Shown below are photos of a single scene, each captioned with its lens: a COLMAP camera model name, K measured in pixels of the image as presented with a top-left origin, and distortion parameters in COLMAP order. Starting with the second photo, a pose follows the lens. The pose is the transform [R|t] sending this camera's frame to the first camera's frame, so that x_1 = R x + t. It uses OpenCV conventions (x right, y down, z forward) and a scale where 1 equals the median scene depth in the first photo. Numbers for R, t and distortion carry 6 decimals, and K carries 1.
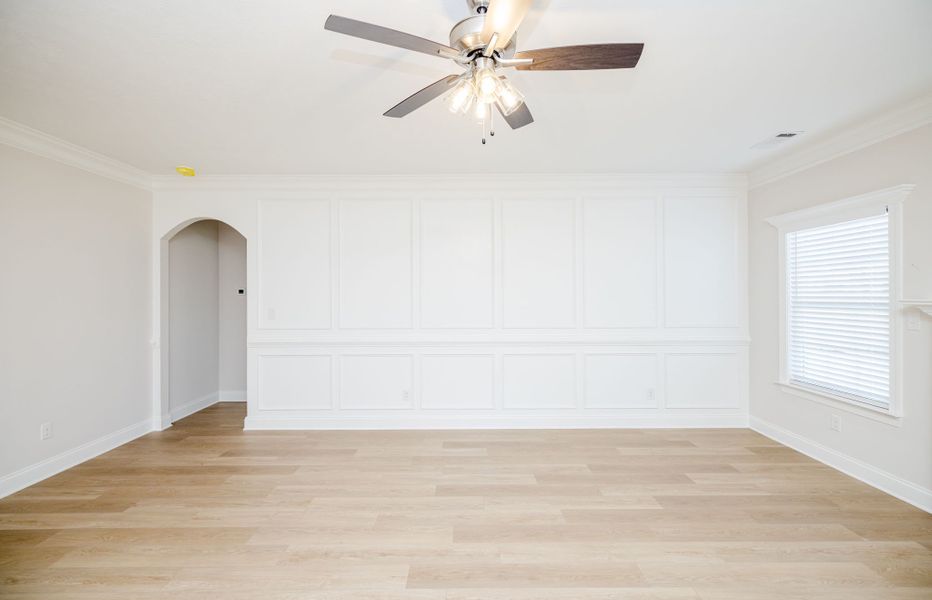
lens RADIAL K [[397.0, 0, 464.1], [0, 397.0, 293.0], [0, 0, 1]] dist [0.001382, -0.000172]
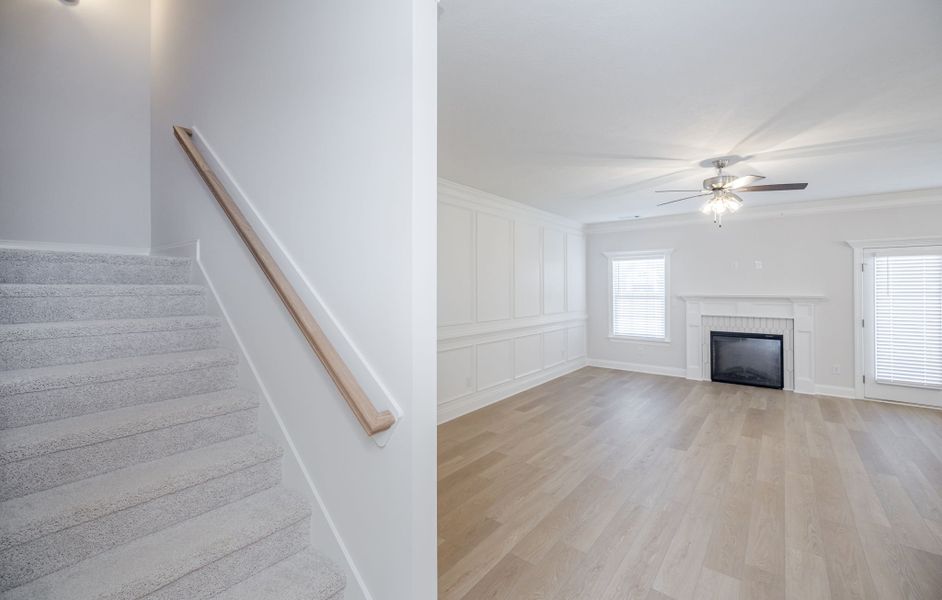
lens RADIAL K [[422.8, 0, 443.8], [0, 422.8, 286.7], [0, 0, 1]] dist [0.001707, 0.000826]
pose [[0.616919, 0.002242, 0.787024, -1.592178], [-0.001835, 0.999997, -0.001411, -0.020958], [-0.787025, -0.000574, 0.616921, 0.433533]]
